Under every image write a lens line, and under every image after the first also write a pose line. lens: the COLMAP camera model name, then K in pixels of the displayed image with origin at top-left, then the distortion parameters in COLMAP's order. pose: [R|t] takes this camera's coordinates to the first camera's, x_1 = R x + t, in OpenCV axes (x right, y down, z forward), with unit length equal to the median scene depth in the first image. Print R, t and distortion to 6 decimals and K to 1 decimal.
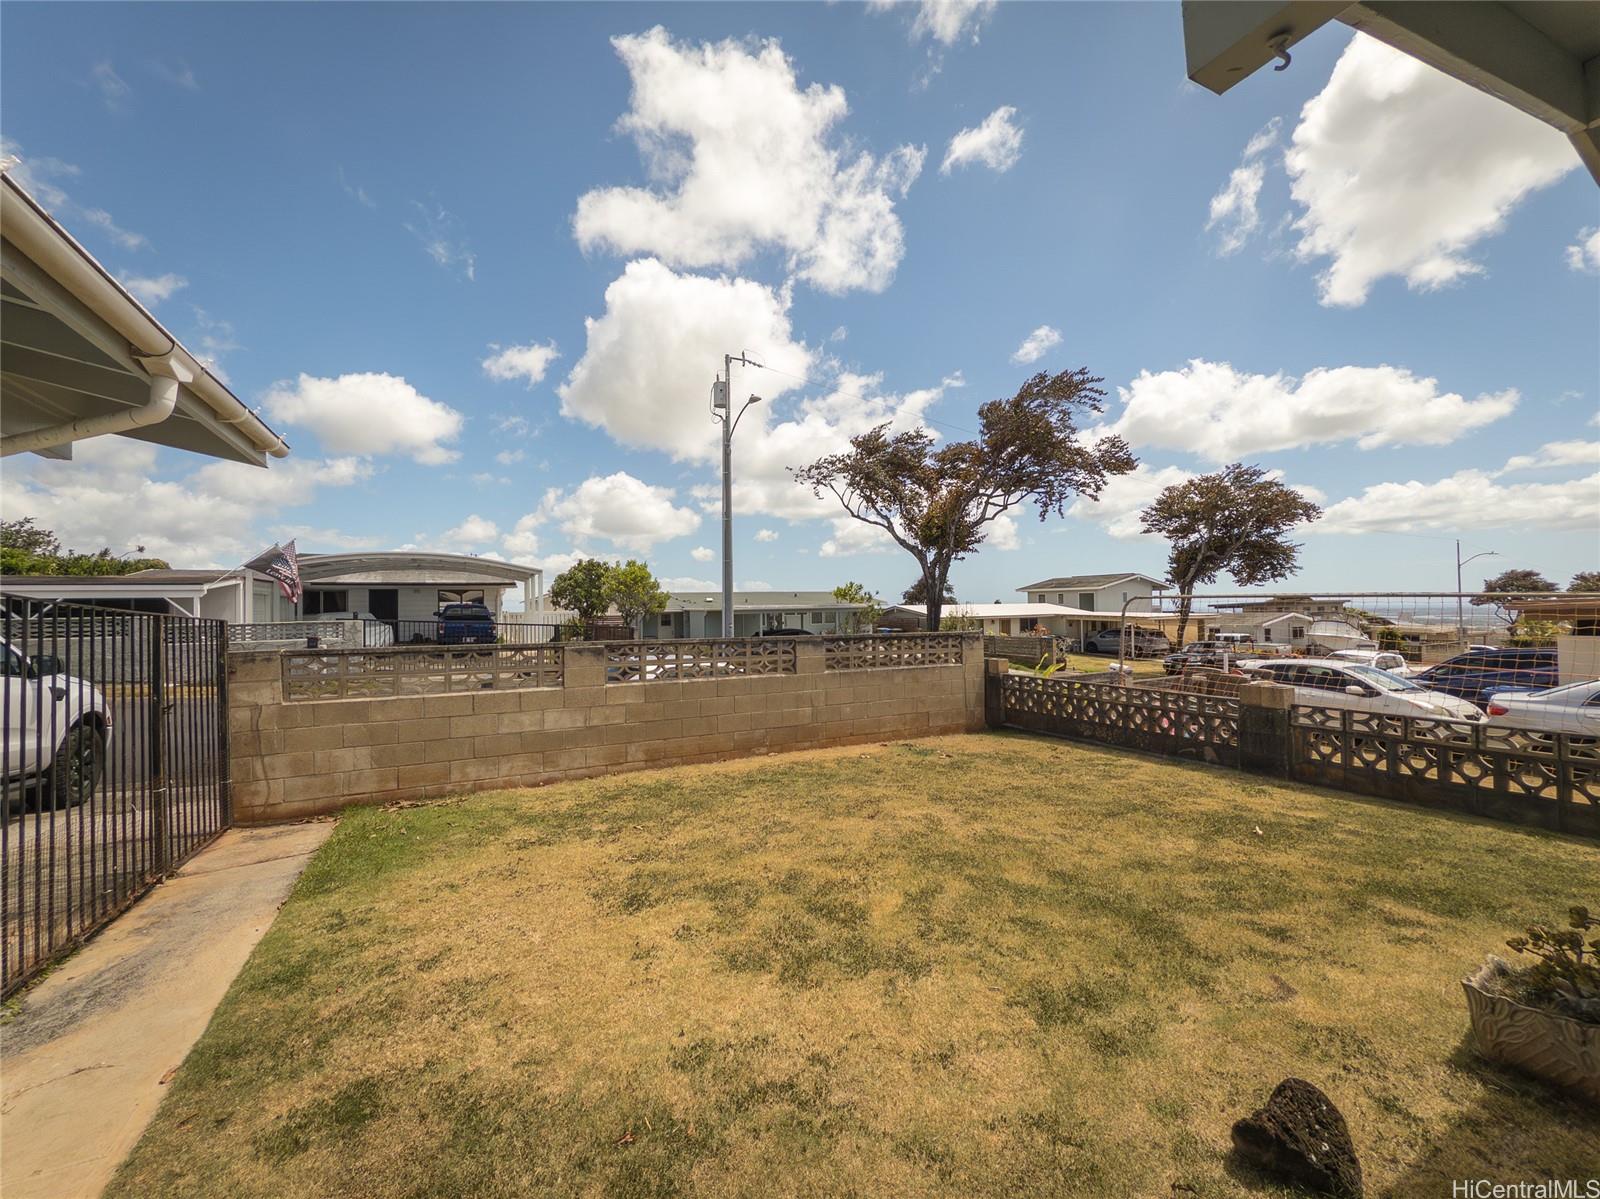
lens RADIAL K [[646.5, 0, 800.0], [0, 646.5, 599.5], [0, 0, 1]] dist [-0.000003, 0.000053]
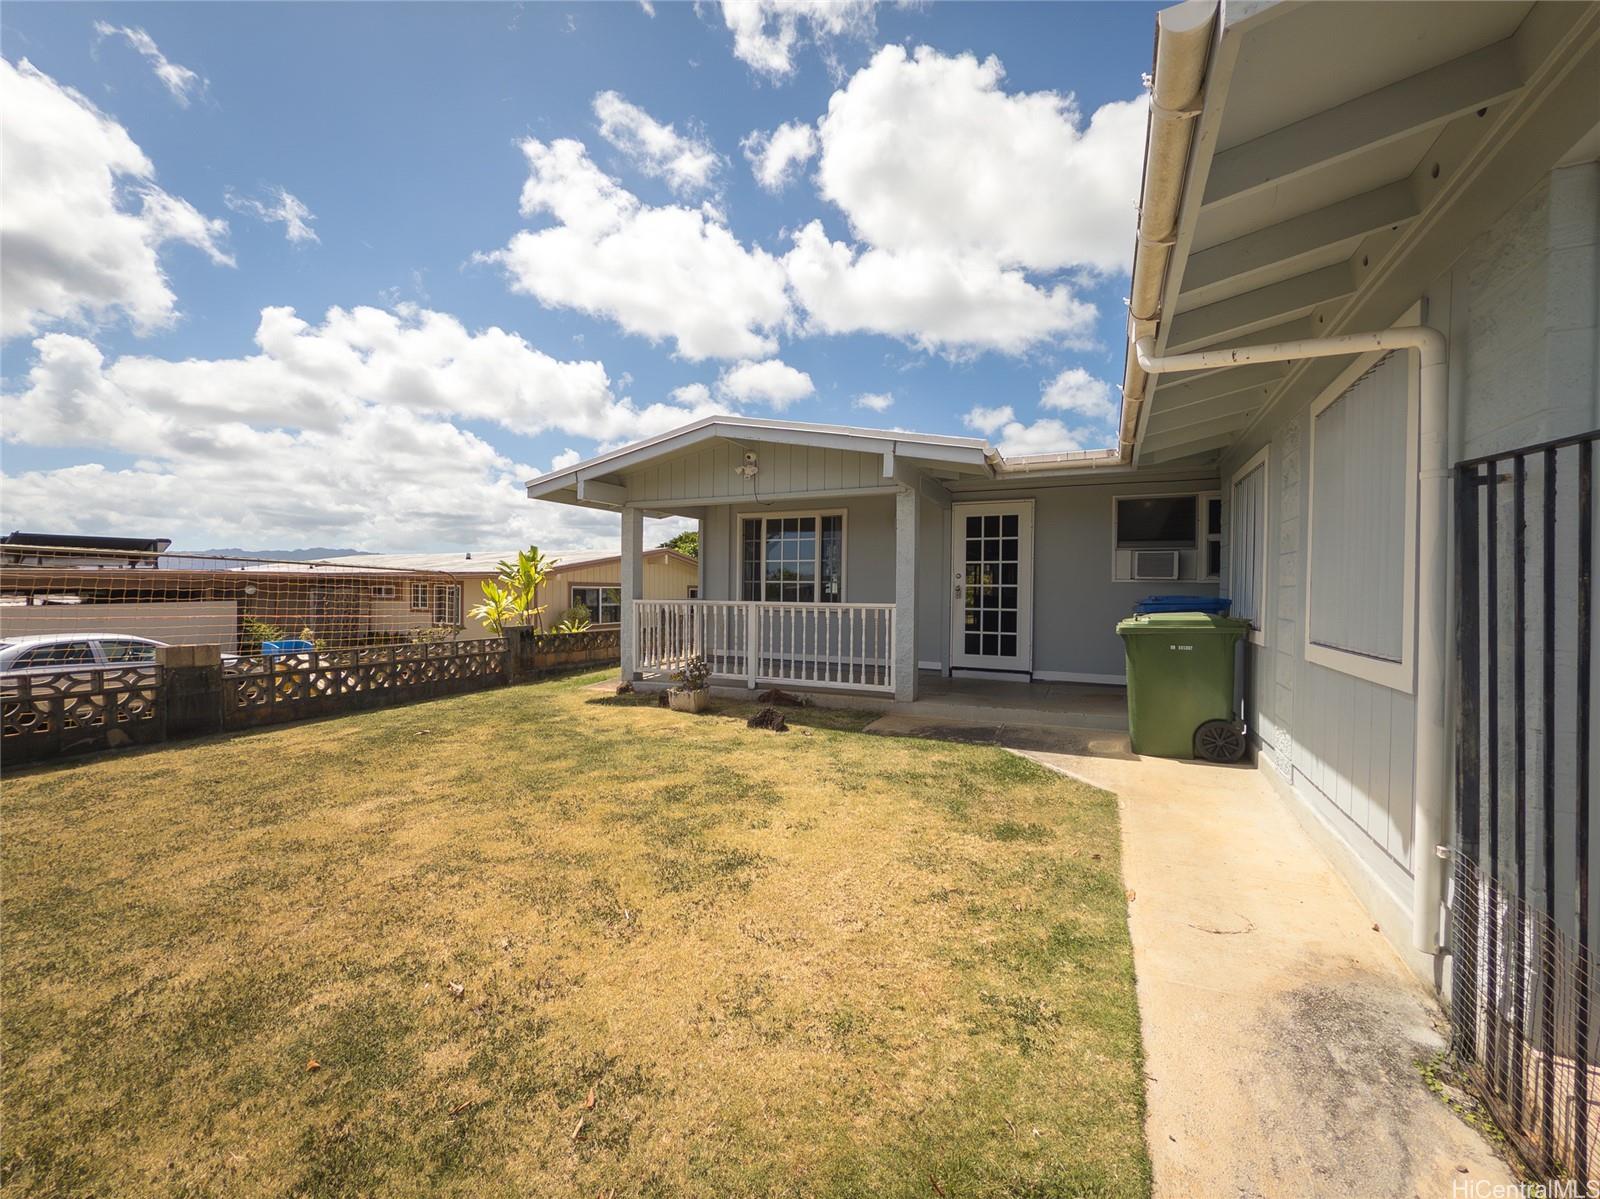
lens RADIAL K [[646.5, 0, 800.0], [0, 646.5, 599.5], [0, 0, 1]] dist [-0.000003, 0.000053]
pose [[-0.605396, 0.000562, 0.795924, -1.282100], [-0.011267, 0.999893, -0.009276, 0.137150], [-0.795845, -0.014583, -0.605325, 1.848710]]
